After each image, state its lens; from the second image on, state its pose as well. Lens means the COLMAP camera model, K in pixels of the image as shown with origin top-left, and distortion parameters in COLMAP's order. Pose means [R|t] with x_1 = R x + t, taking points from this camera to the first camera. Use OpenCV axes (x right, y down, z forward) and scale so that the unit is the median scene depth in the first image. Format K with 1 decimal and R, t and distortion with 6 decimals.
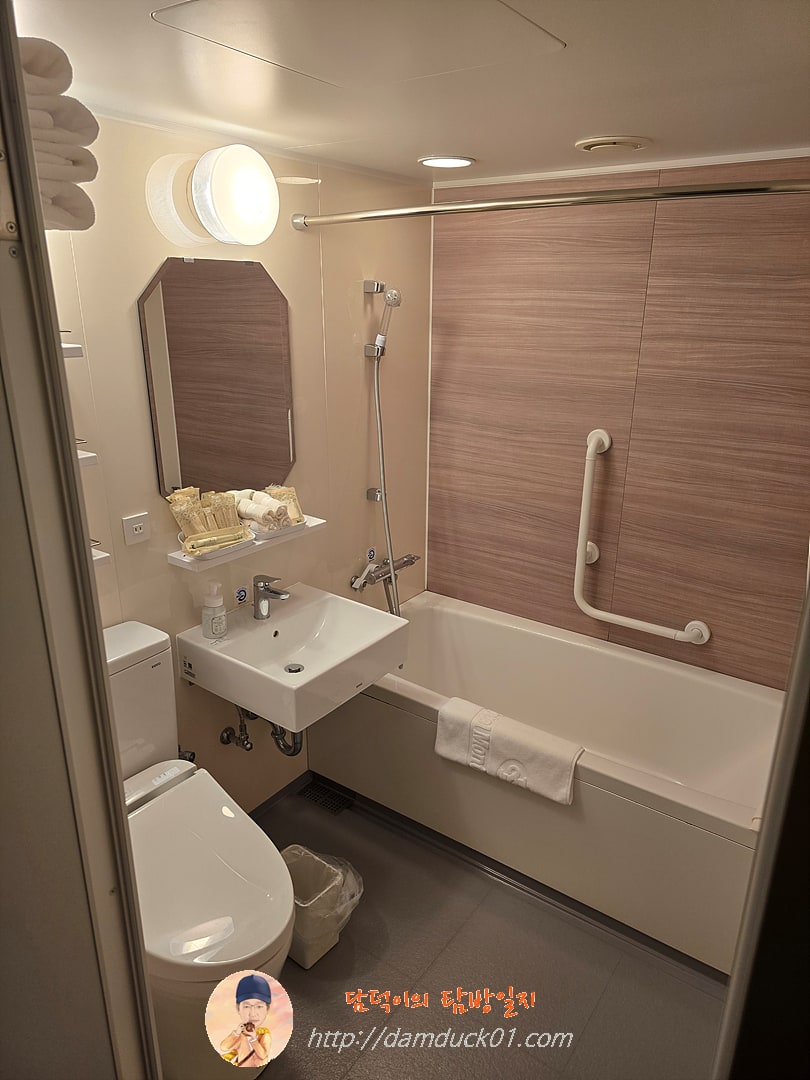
lens RADIAL K [[727.9, 0, 403.6], [0, 727.9, 541.2], [0, 0, 1]] dist [0.010965, -0.022038]
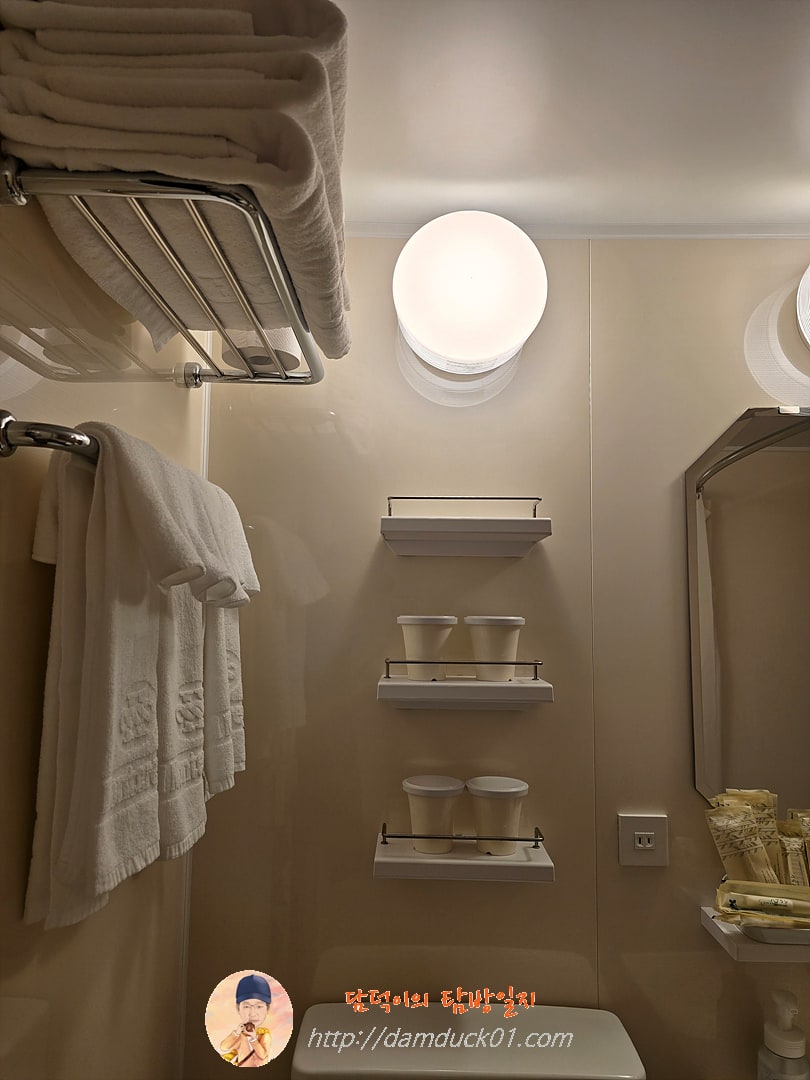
lens RADIAL K [[727.9, 0, 403.1], [0, 727.9, 539.4], [0, 0, 1]] dist [0.010965, -0.022038]
pose [[0.569231, -0.081998, -0.818079, 0.018794], [-0.265577, 0.923337, -0.277340, -0.025196], [0.778104, 0.375134, 0.503815, 0.454648]]
